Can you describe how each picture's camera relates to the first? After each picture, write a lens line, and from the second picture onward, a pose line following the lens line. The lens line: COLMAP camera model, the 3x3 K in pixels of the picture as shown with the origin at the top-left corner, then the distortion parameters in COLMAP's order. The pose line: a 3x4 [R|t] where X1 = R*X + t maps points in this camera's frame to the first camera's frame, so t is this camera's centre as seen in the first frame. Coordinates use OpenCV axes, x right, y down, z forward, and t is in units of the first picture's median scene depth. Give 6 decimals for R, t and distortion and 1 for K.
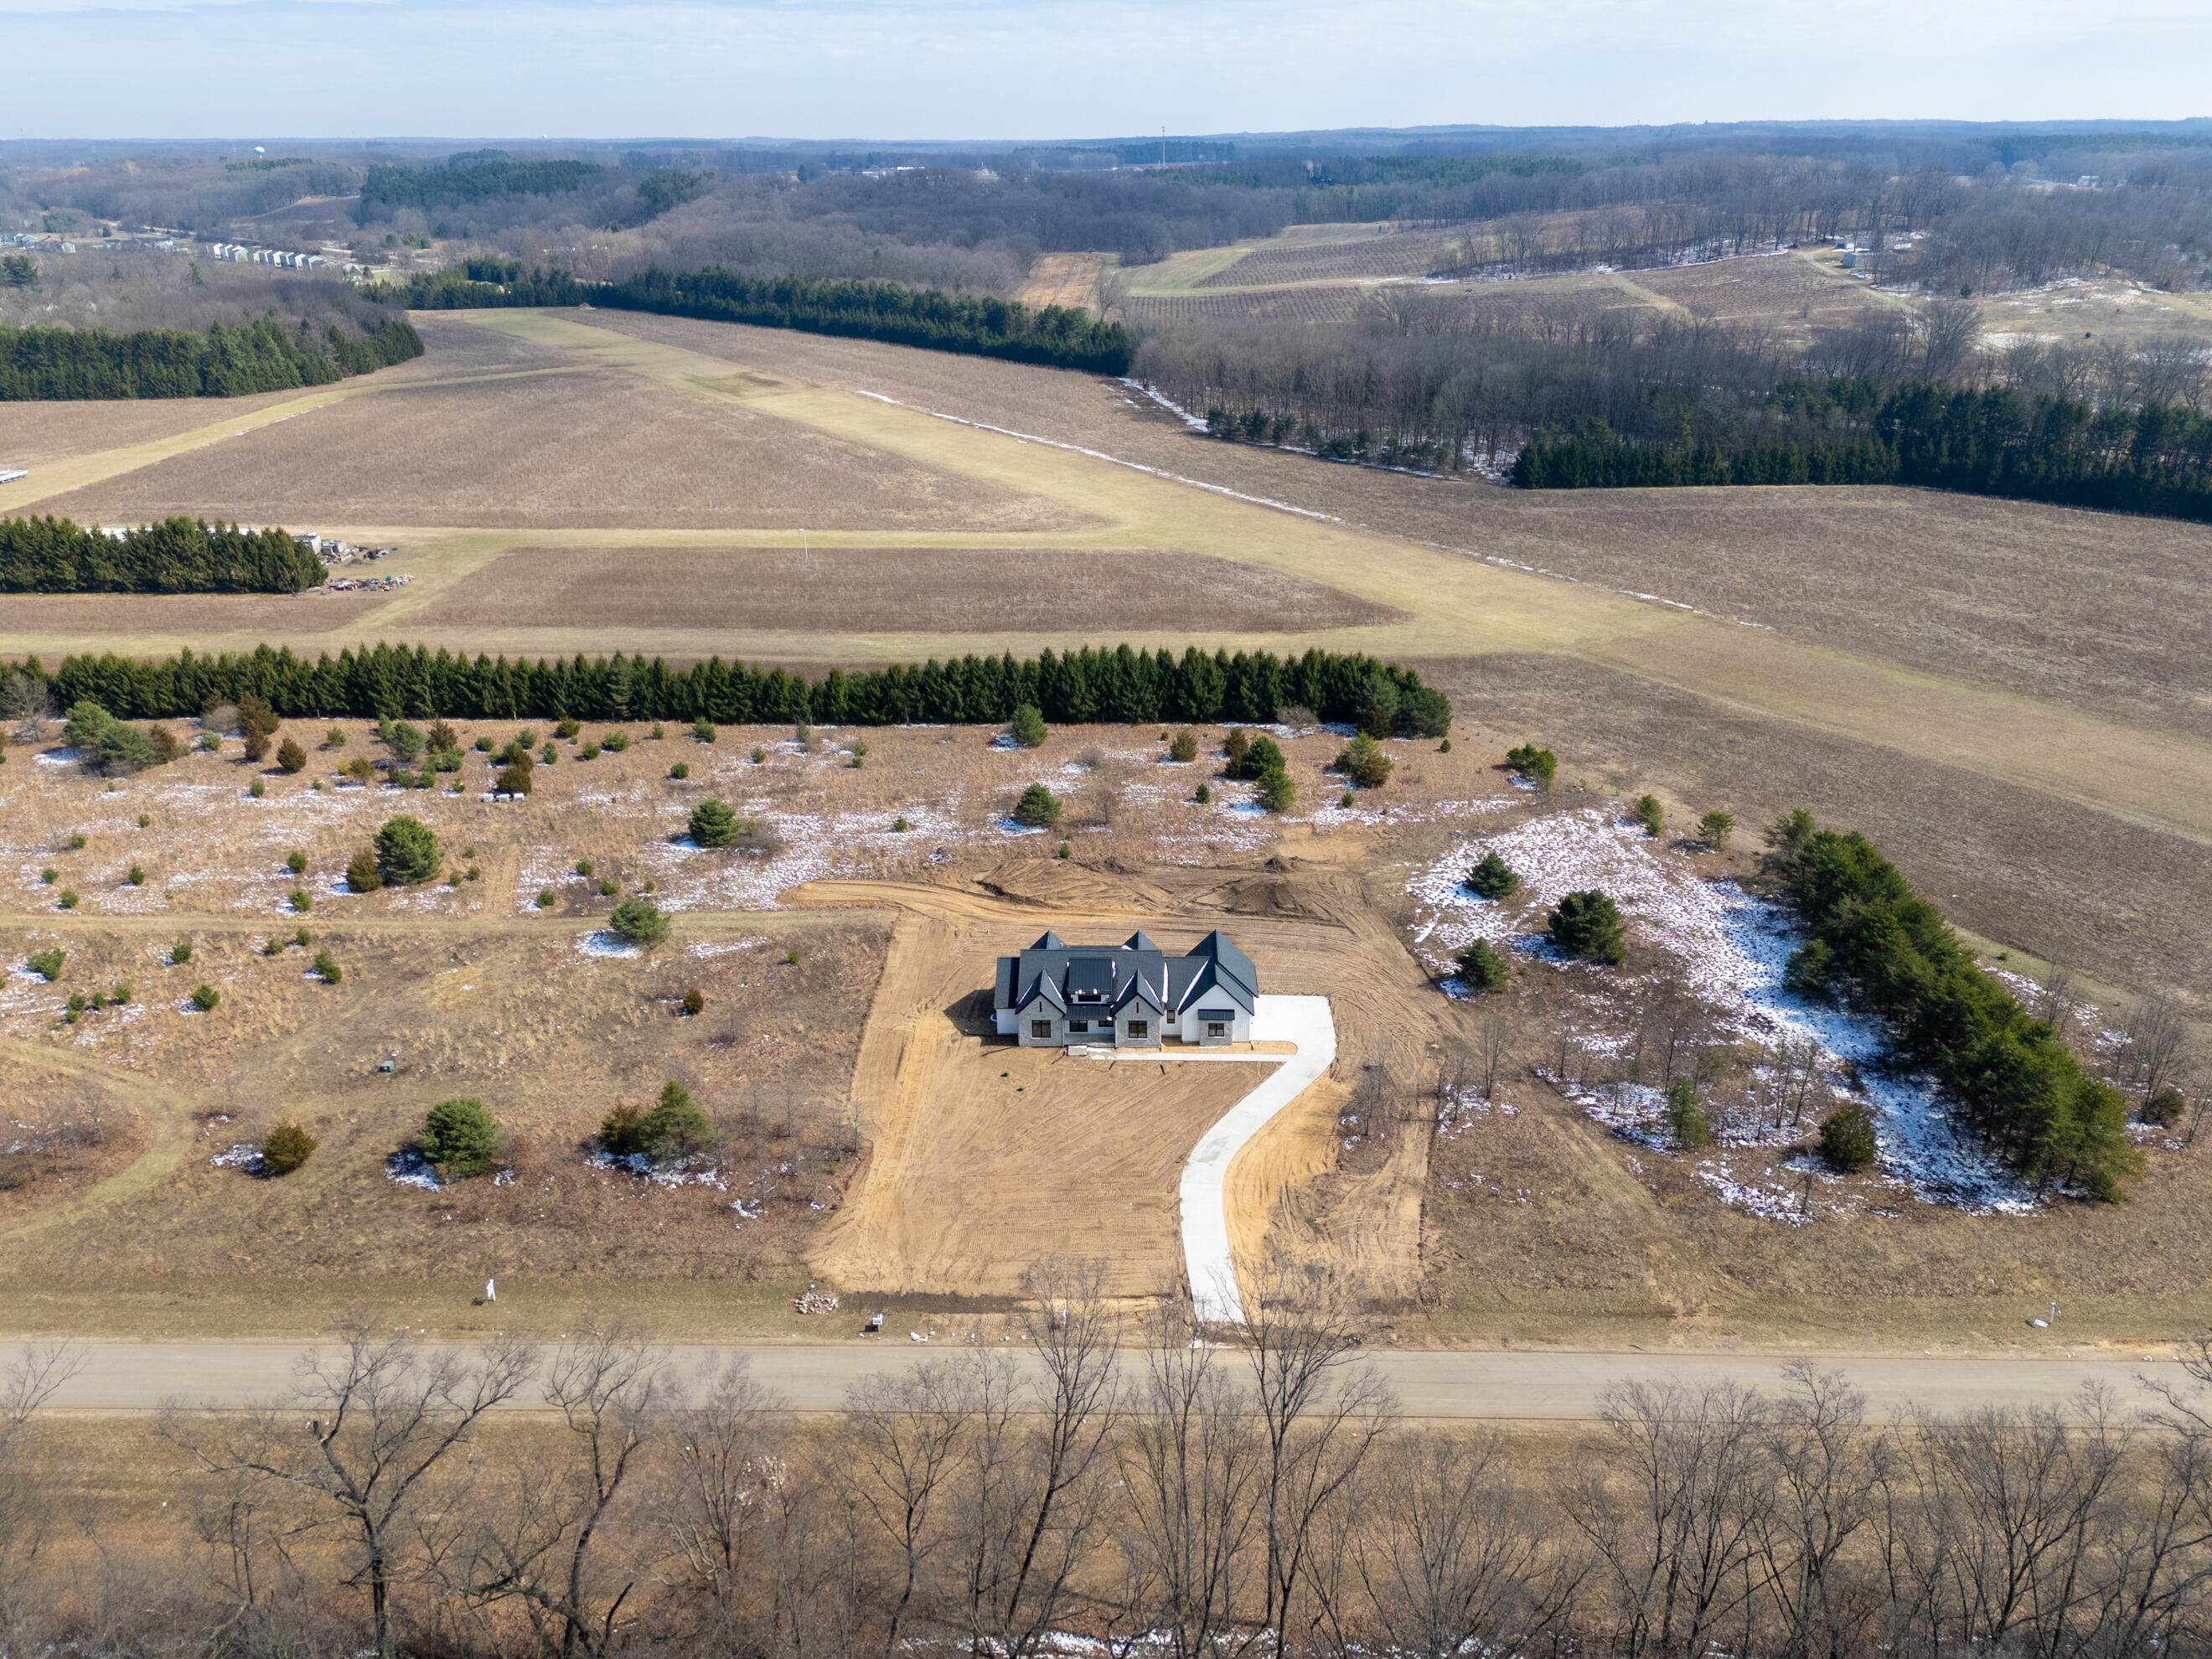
lens RADIAL K [[1621.4, 0, 1108.5], [0, 1621.4, 816.0], [0, 0, 1]] dist [0.071761, -0.069156]
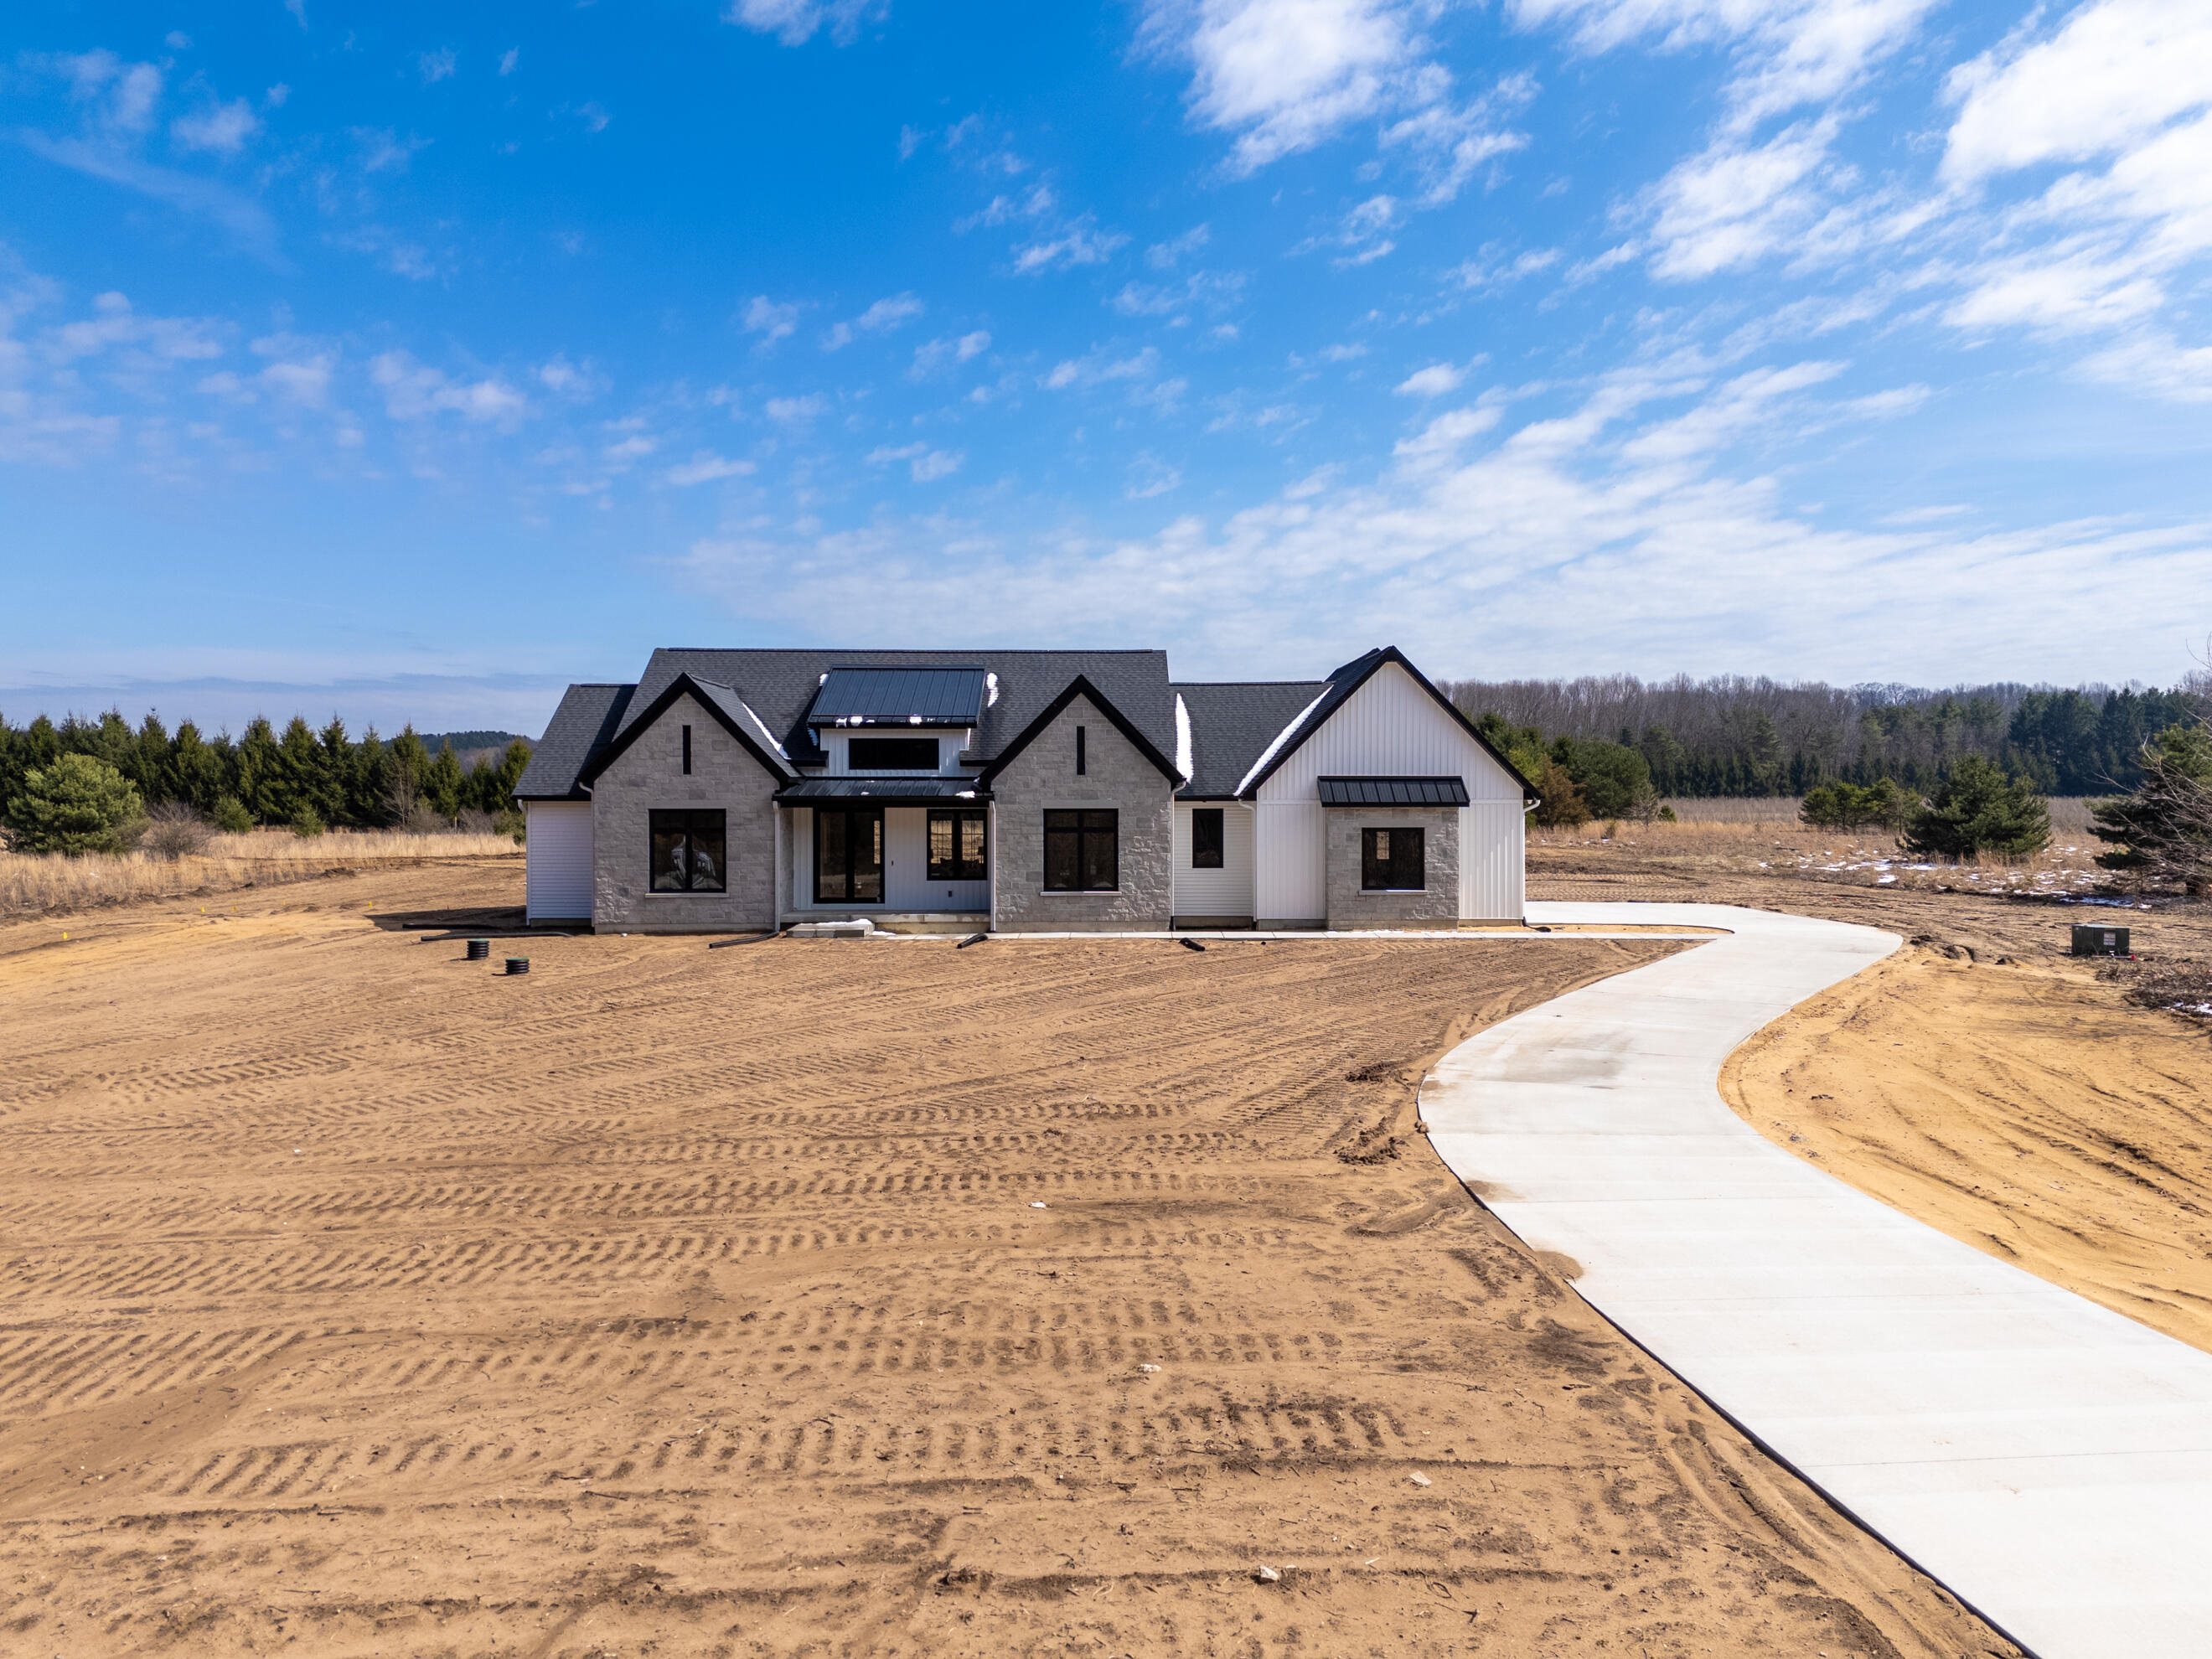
lens RADIAL K [[1621.4, 0, 1108.9], [0, 1621.4, 787.1], [0, 0, 1]] dist [0.071761, -0.069156]
pose [[0.999020, 0.013375, 0.042188, 0.009241], [0.004412, 0.918398, -0.395633, 0.173547], [-0.044037, 0.395431, 0.917439, 0.603817]]
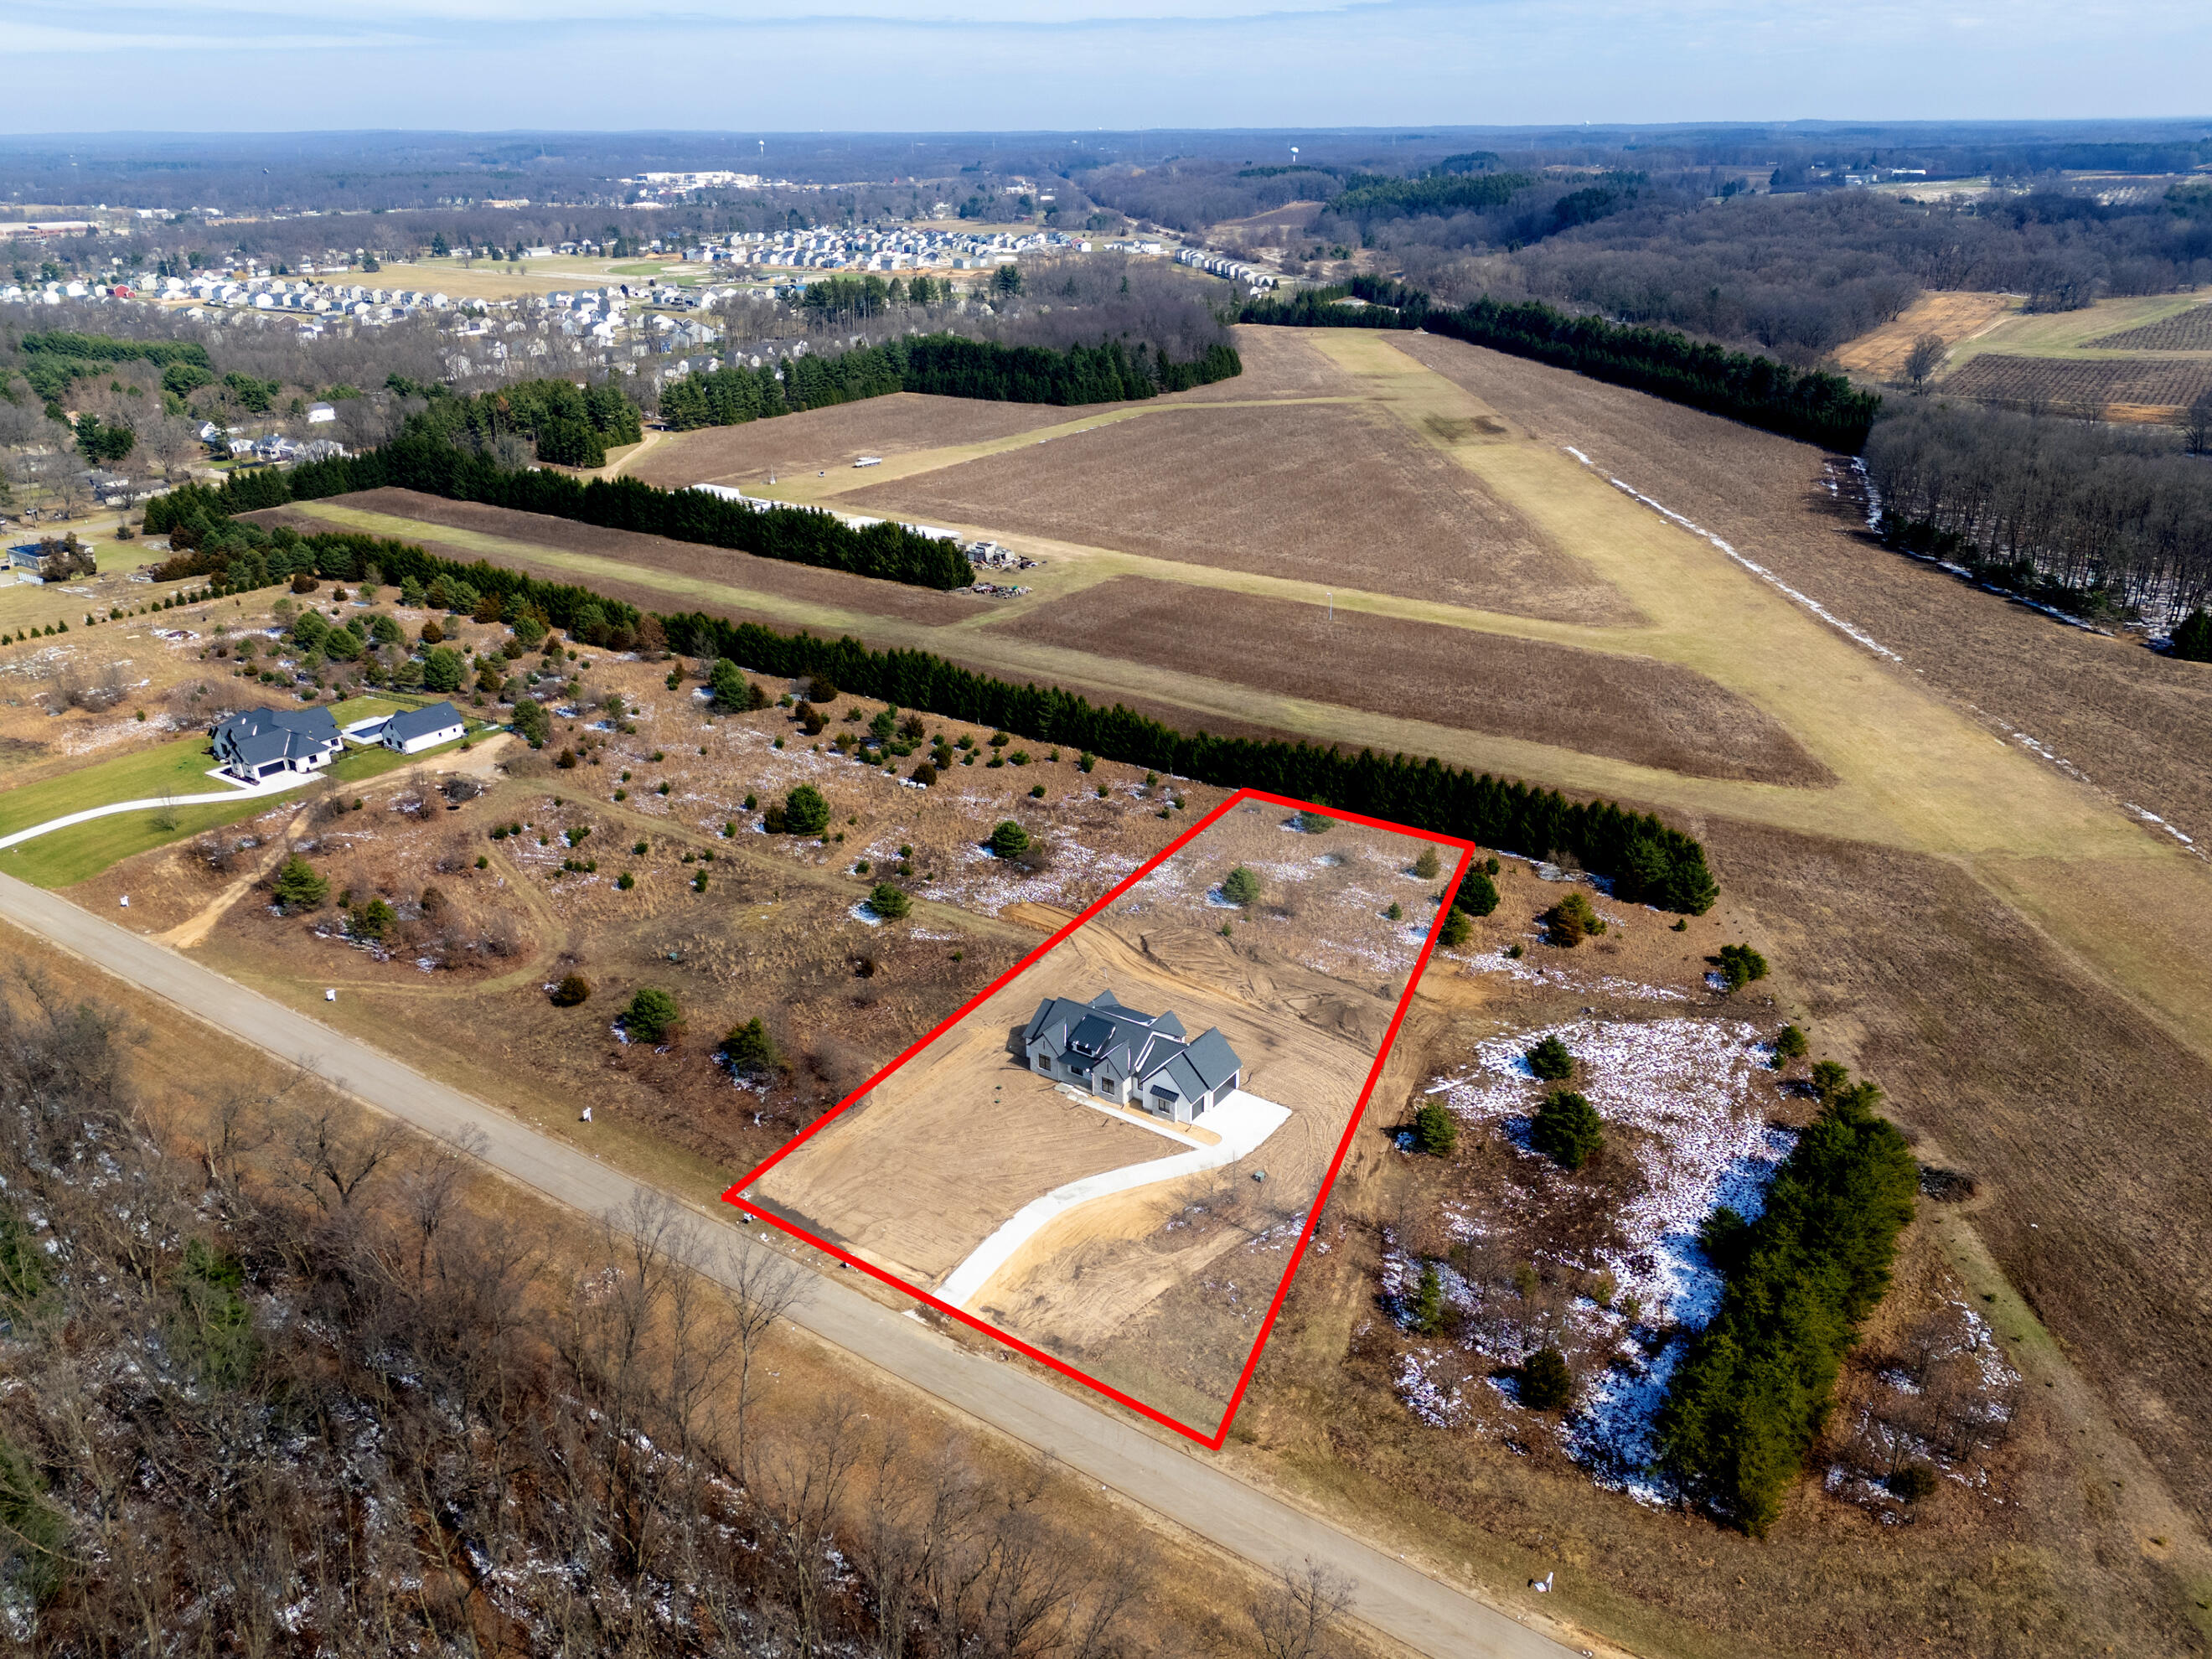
lens RADIAL K [[1621.4, 0, 1099.2], [0, 1621.4, 816.9], [0, 0, 1]] dist [0.071761, -0.069156]
pose [[0.835090, 0.214670, -0.506499, 0.461461], [-0.209400, 0.975450, 0.068179, -0.115750], [0.508701, 0.049126, 0.859541, -0.049079]]
